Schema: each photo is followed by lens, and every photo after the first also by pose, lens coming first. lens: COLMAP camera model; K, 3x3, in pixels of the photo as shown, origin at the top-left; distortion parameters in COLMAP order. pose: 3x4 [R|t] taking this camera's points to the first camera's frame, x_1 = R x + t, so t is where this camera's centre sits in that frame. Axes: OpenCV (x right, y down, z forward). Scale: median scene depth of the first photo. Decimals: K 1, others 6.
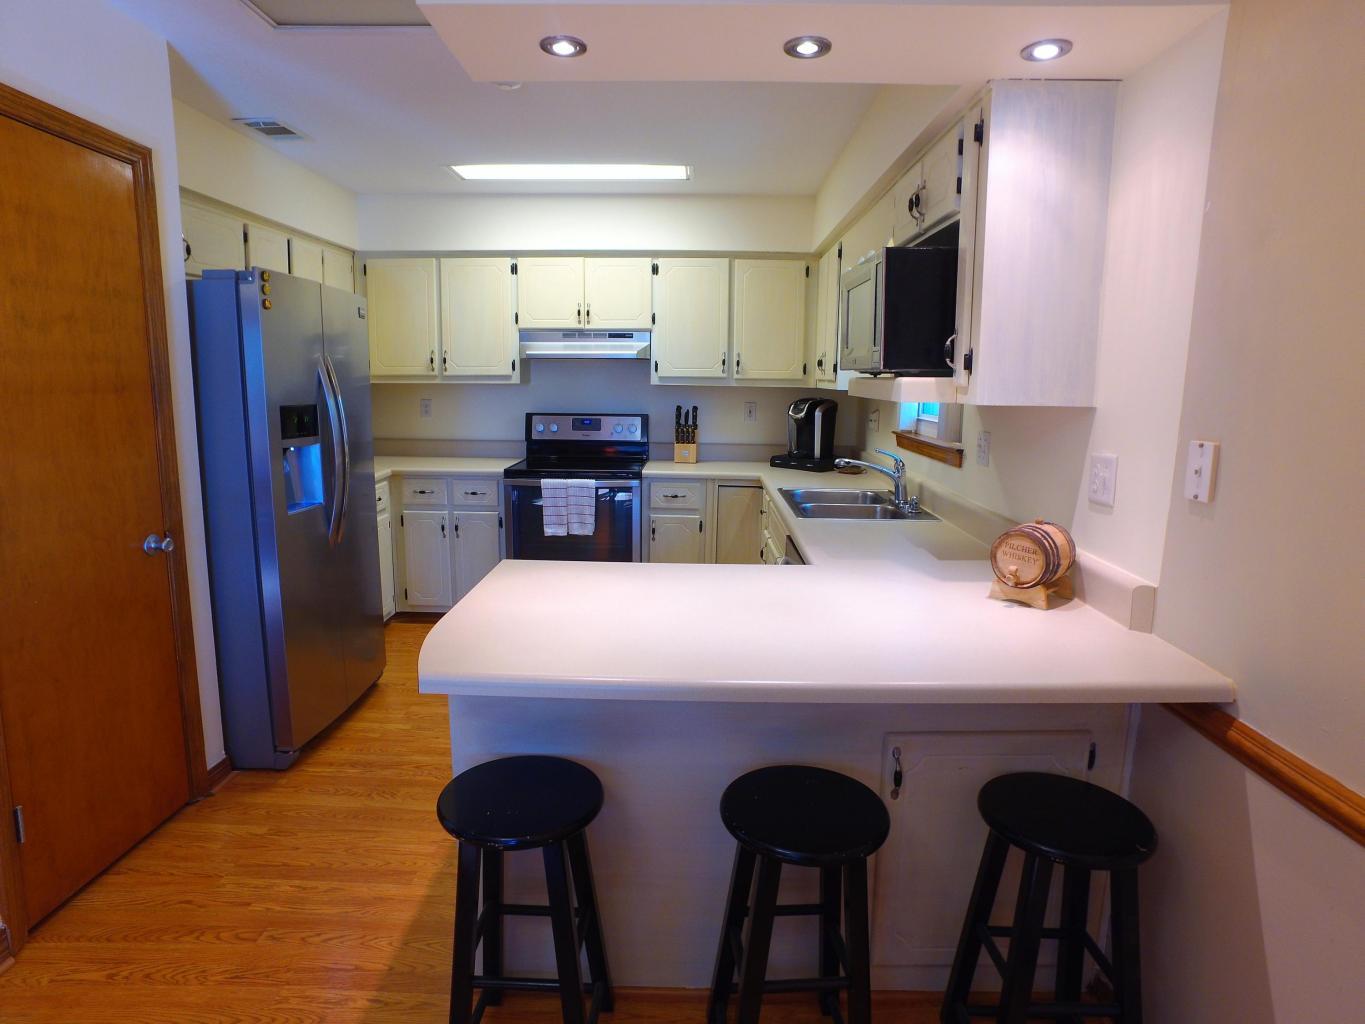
lens RADIAL K [[794.1, 0, 684.5], [0, 794.1, 507.0], [0, 0, 1]] dist [-0.117066, 0.087930]
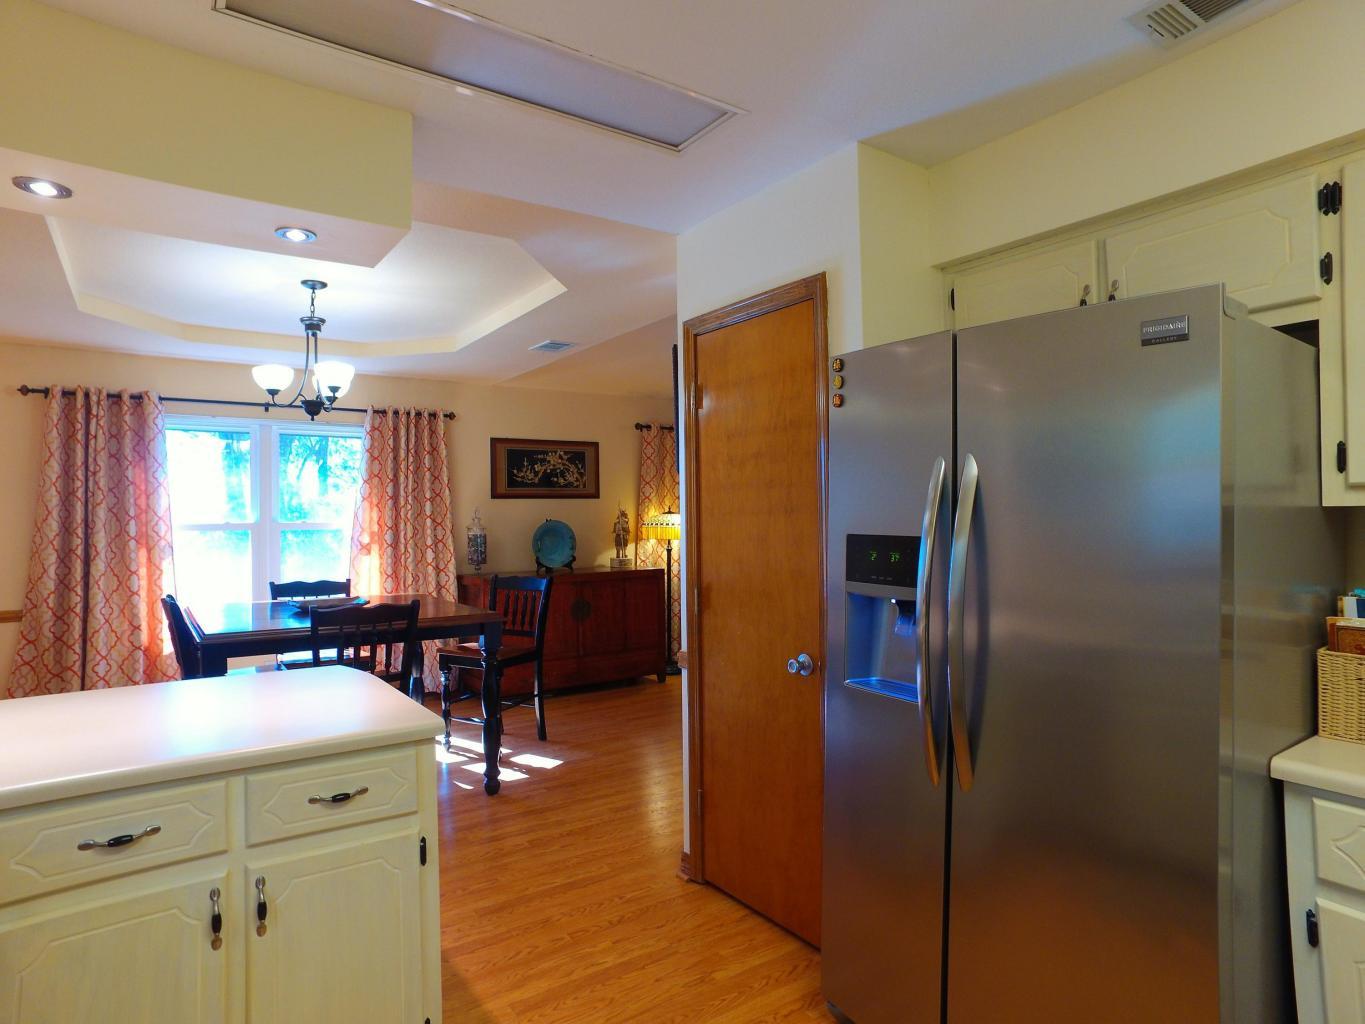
lens RADIAL K [[794.1, 0, 684.5], [0, 794.1, 507.0], [0, 0, 1]] dist [-0.117066, 0.087930]
pose [[-0.804683, -0.006032, -0.593674, 0.024758], [-0.092413, 0.989033, 0.115210, -0.135438], [0.586469, 0.147570, -0.796416, 0.883835]]
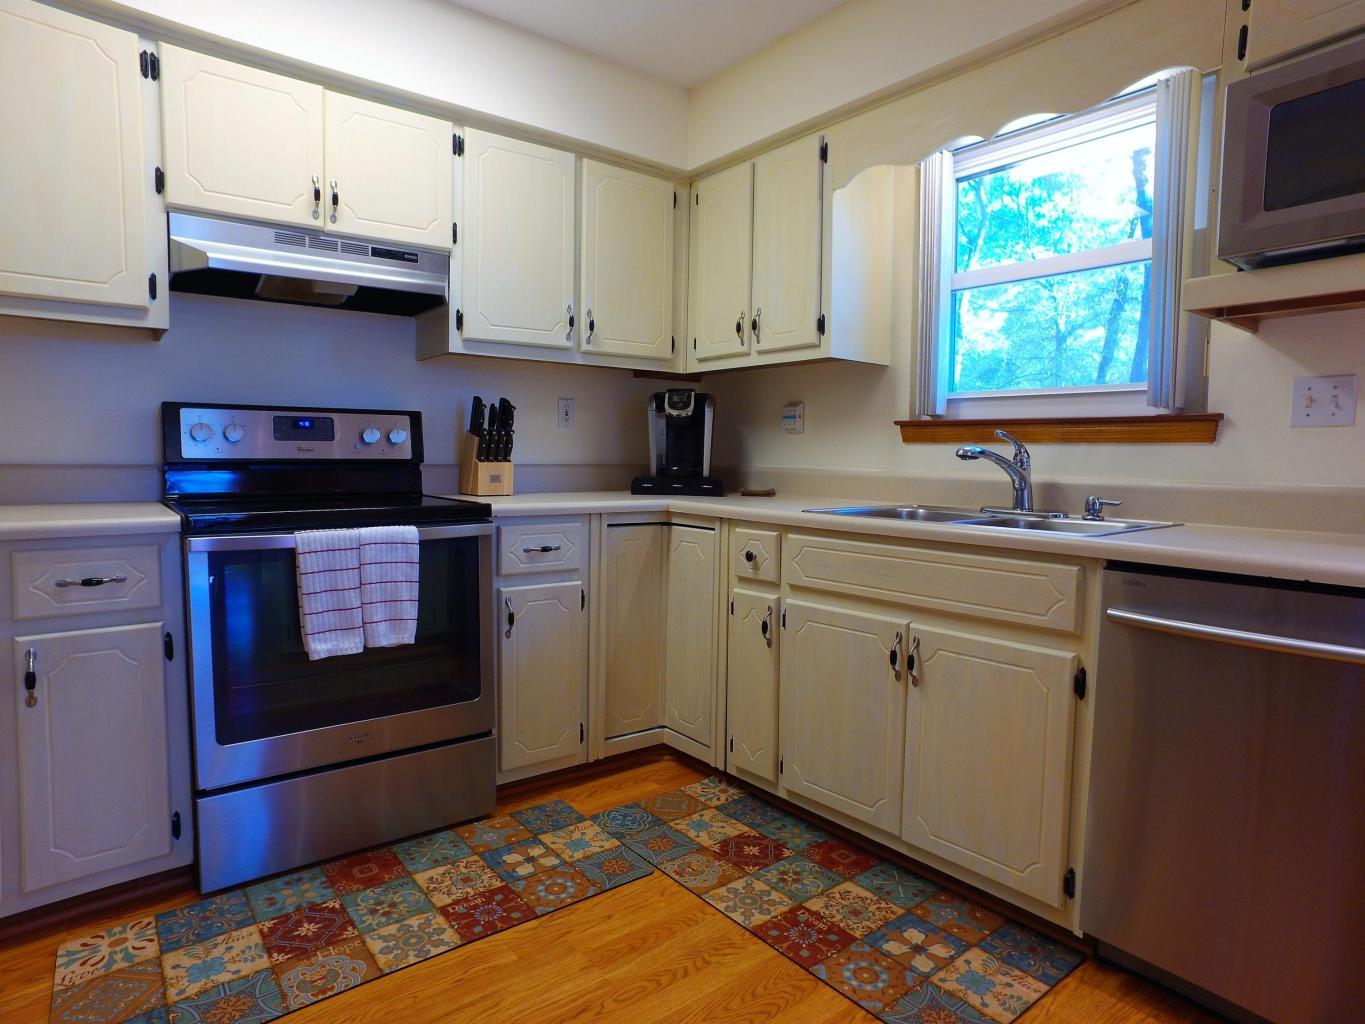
lens RADIAL K [[794.1, 0, 684.5], [0, 794.1, 507.0], [0, 0, 1]] dist [-0.117066, 0.087930]
pose [[0.766877, -0.046636, 0.640097, -0.276024], [0.104048, 0.993196, -0.052294, -0.003839], [-0.633303, 0.106704, 0.766512, 0.510709]]
